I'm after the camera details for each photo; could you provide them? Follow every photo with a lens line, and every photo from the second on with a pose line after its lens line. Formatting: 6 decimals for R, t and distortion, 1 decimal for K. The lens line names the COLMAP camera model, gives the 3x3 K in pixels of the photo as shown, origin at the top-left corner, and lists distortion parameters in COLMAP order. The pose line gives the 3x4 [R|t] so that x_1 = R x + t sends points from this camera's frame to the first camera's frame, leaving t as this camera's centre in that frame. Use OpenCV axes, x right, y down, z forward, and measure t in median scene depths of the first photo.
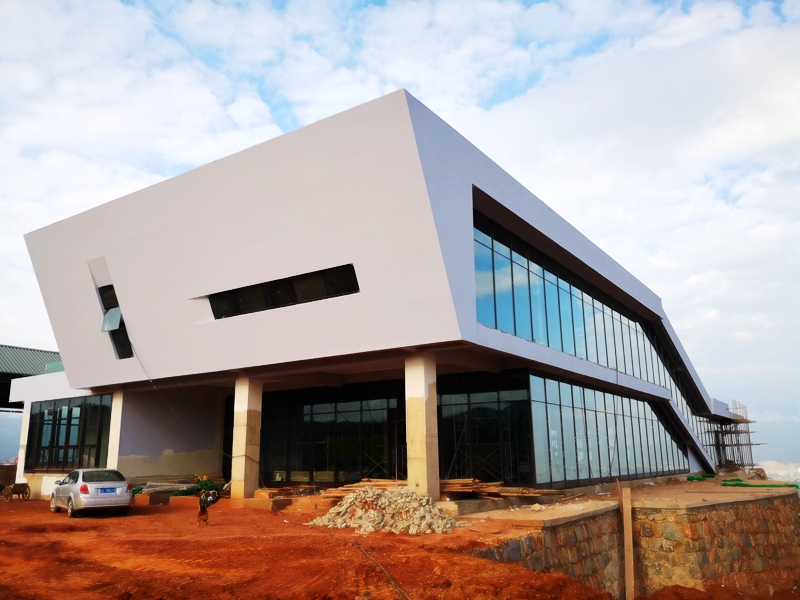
lens RADIAL K [[655.2, 0, 402.1], [0, 655.2, 311.2], [0, 0, 1]] dist [0.003948, -0.000675]
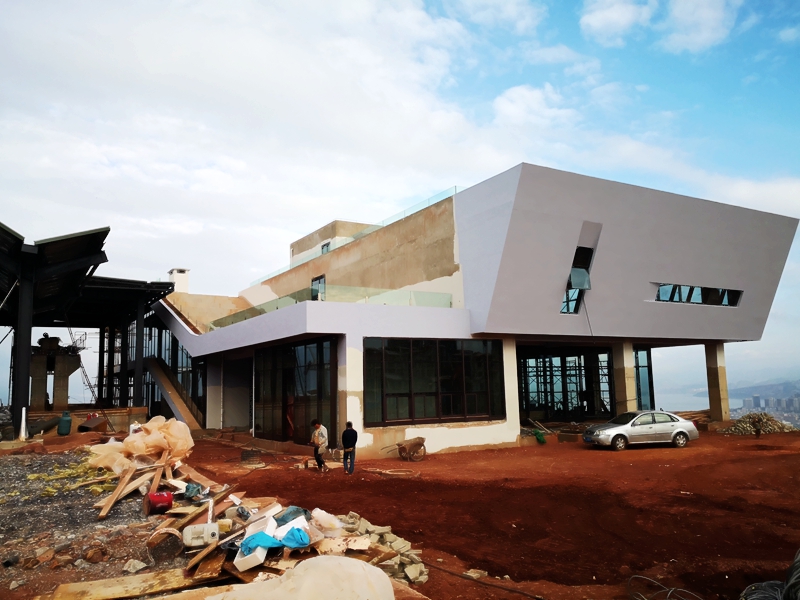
lens RADIAL K [[658.8, 0, 400.0], [0, 658.8, 300.0], [0, 0, 1]] dist [0.012027, 0.005925]
pose [[0.425921, 0.130060, 0.895363, -1.728009], [-0.179158, 0.982142, -0.057441, 0.183155], [-0.886845, -0.135946, 0.441617, 0.858502]]
